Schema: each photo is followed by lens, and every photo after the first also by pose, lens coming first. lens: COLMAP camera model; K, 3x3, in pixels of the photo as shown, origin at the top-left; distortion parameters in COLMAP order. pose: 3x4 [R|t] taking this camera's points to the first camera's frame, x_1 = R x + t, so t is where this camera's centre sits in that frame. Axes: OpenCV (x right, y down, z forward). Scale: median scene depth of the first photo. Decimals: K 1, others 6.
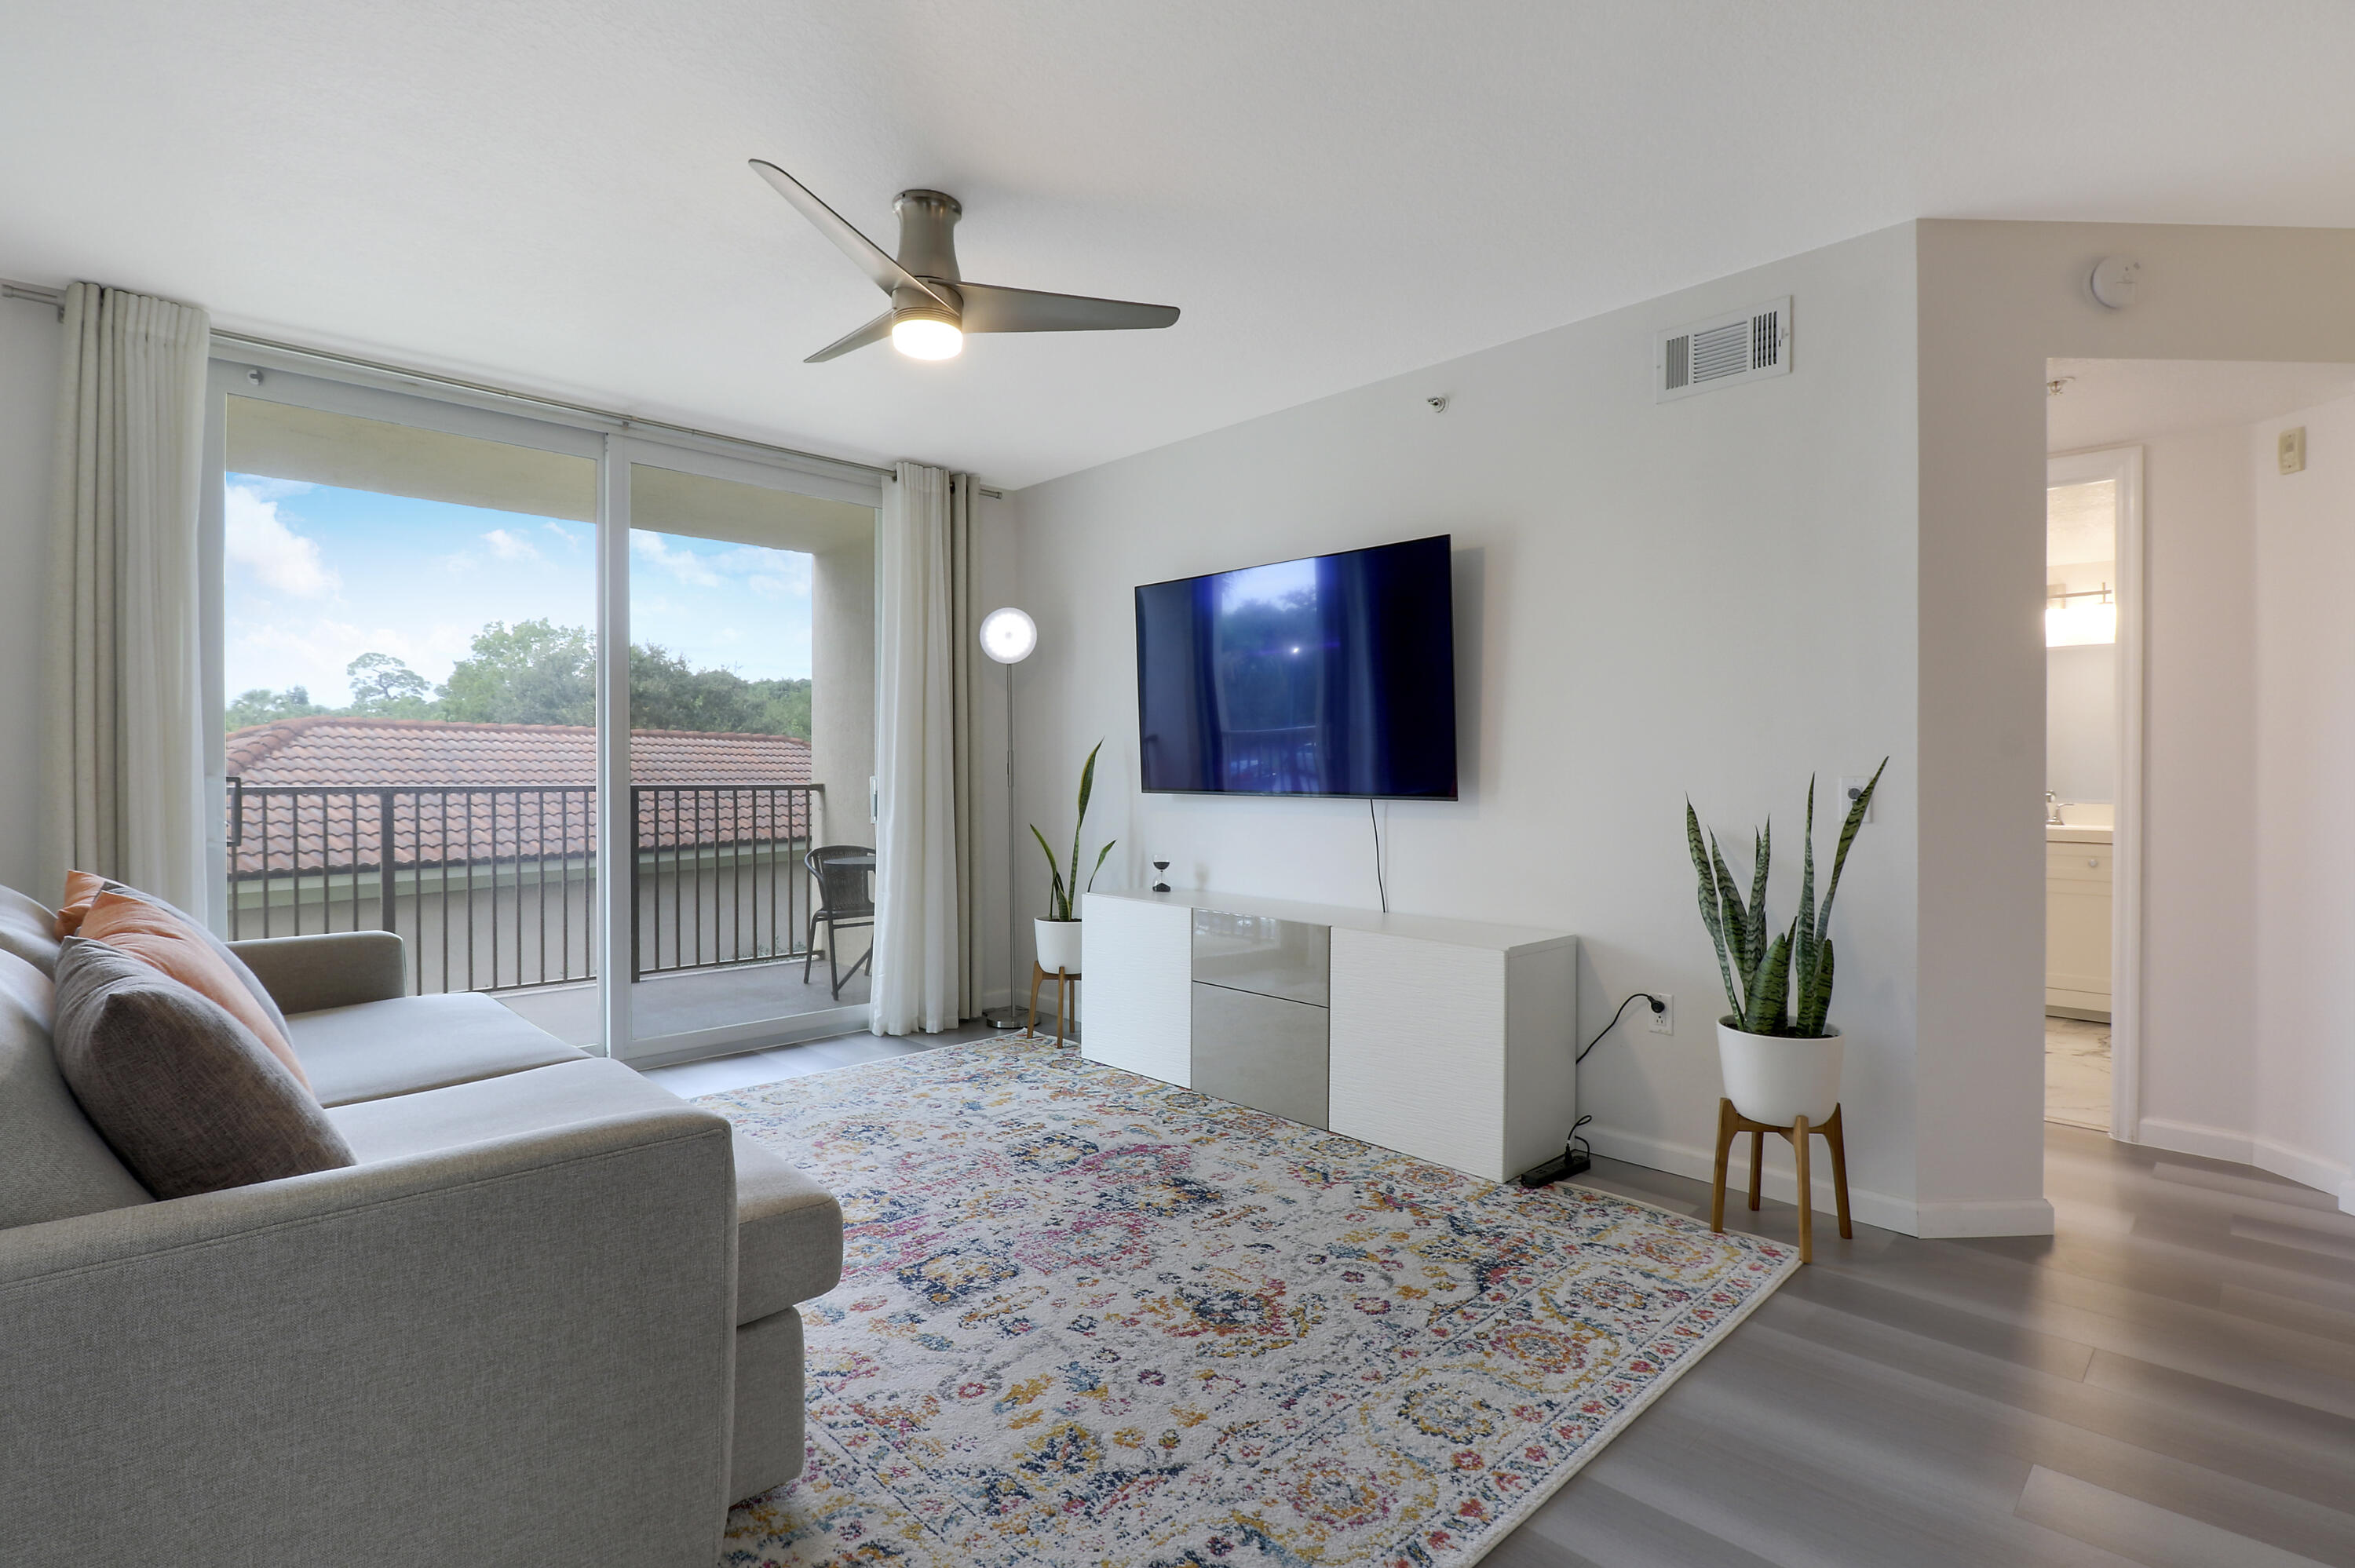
lens RADIAL K [[1120.4, 0, 1182.7], [0, 1120.4, 765.9], [0, 0, 1]] dist [0.002884, -0.008241]
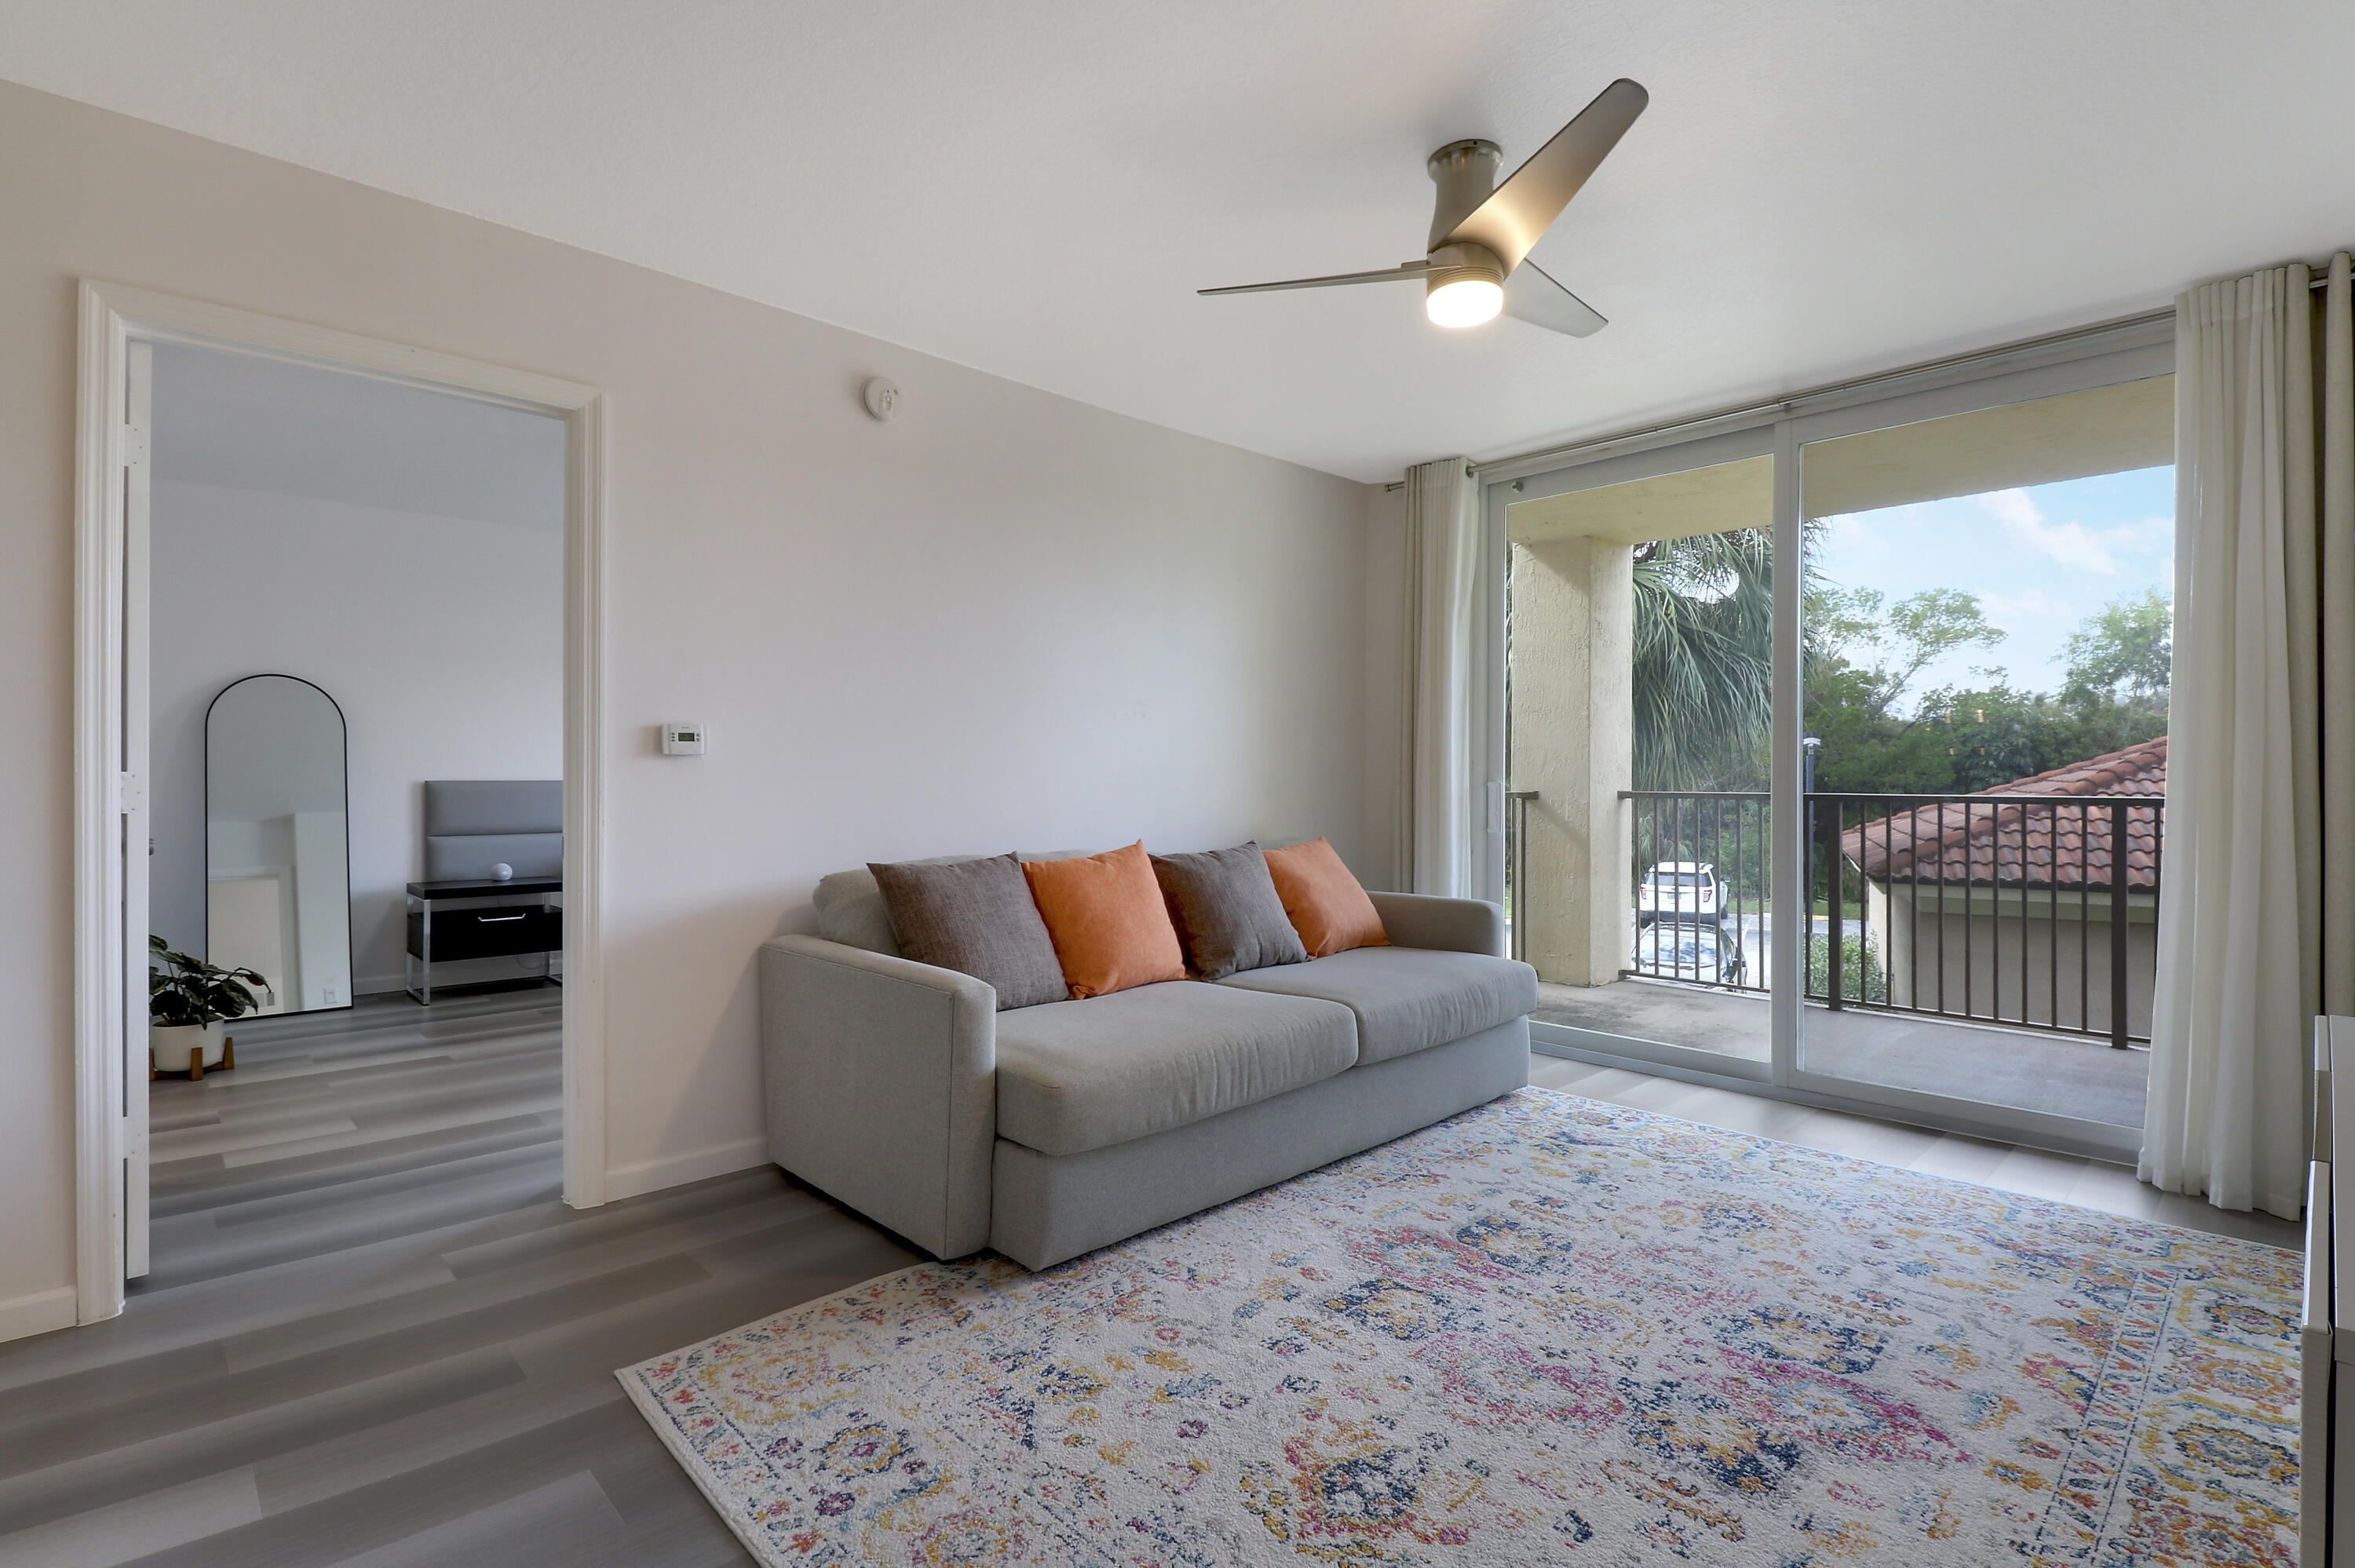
lens RADIAL K [[1120.4, 0, 1162.4], [0, 1120.4, 785.7], [0, 0, 1]] dist [0.002884, -0.008241]
pose [[-0.014350, 0.003741, -0.999890, 0.516890], [0.000485, 0.999993, 0.003735, 0.007674], [0.999897, -0.000431, -0.014352, 0.573058]]
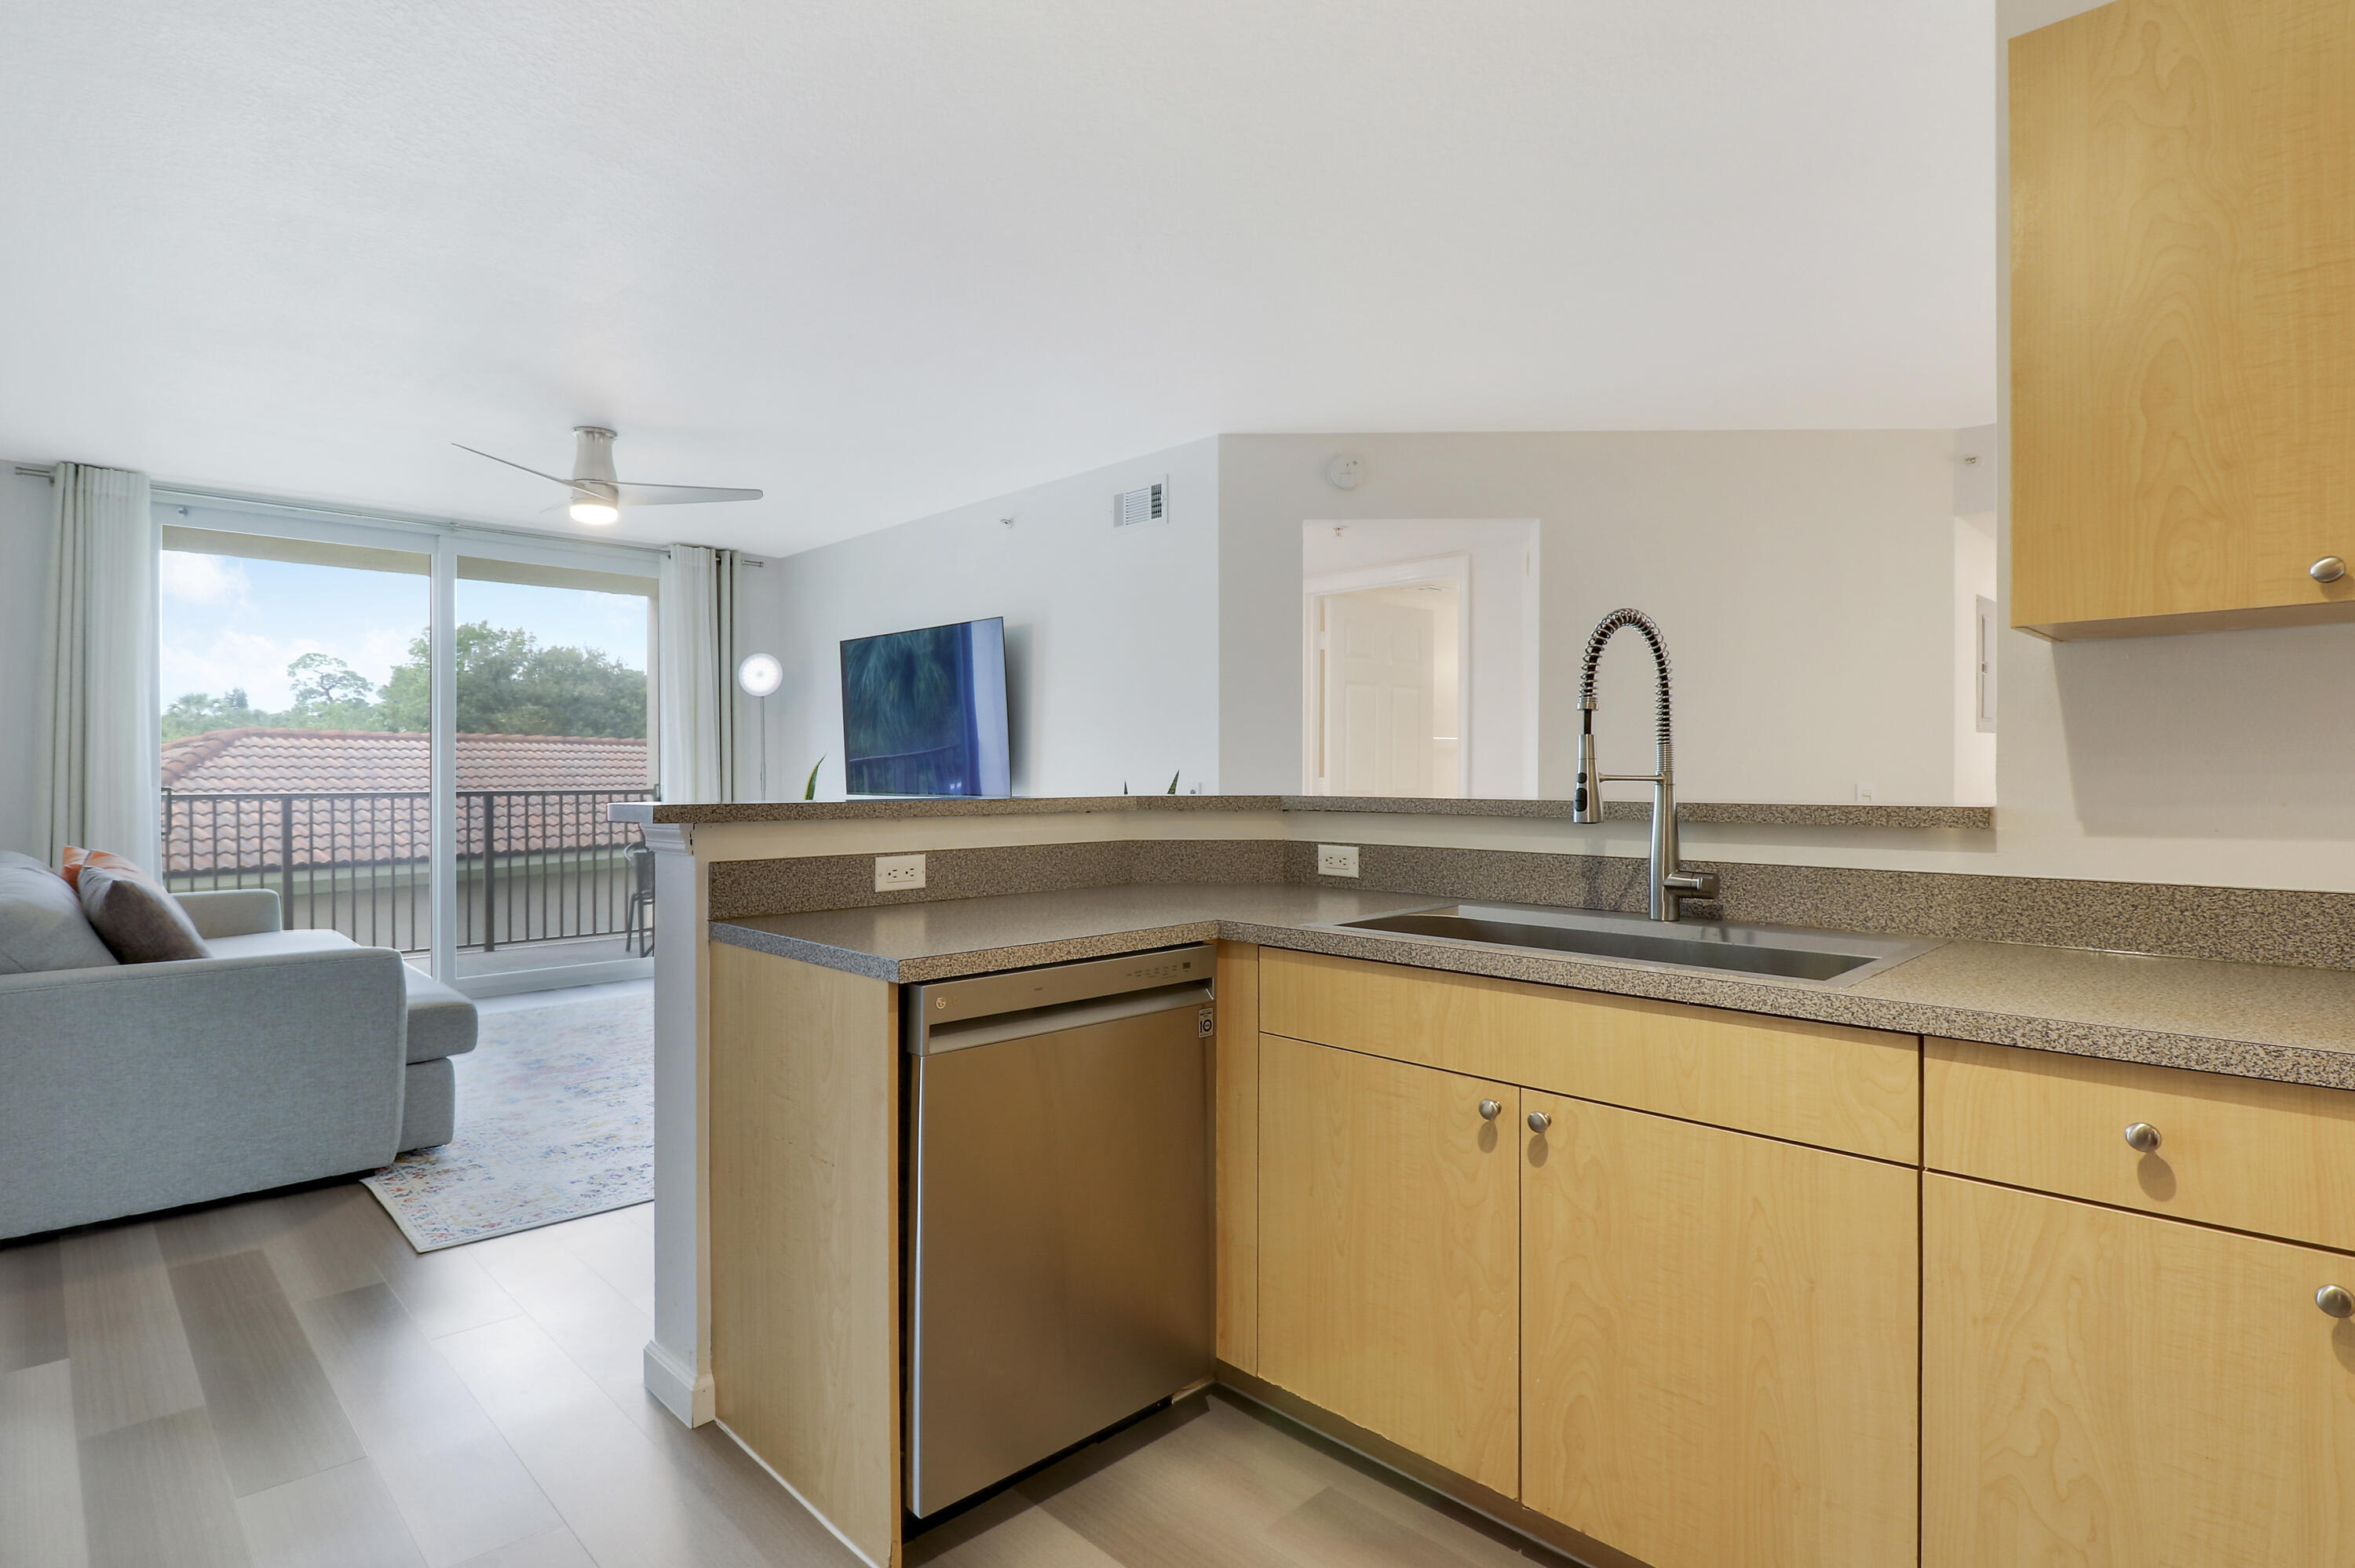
lens RADIAL K [[1177.7, 0, 1211.1], [0, 1177.7, 753.8], [0, 0, 1]] dist [-0.028700, 0.001681]
pose [[0.999480, -0.006689, 0.031543, 0.454057], [0.006987, 0.999932, -0.009330, -0.011593], [-0.031478, 0.009545, 0.999459, -0.528179]]
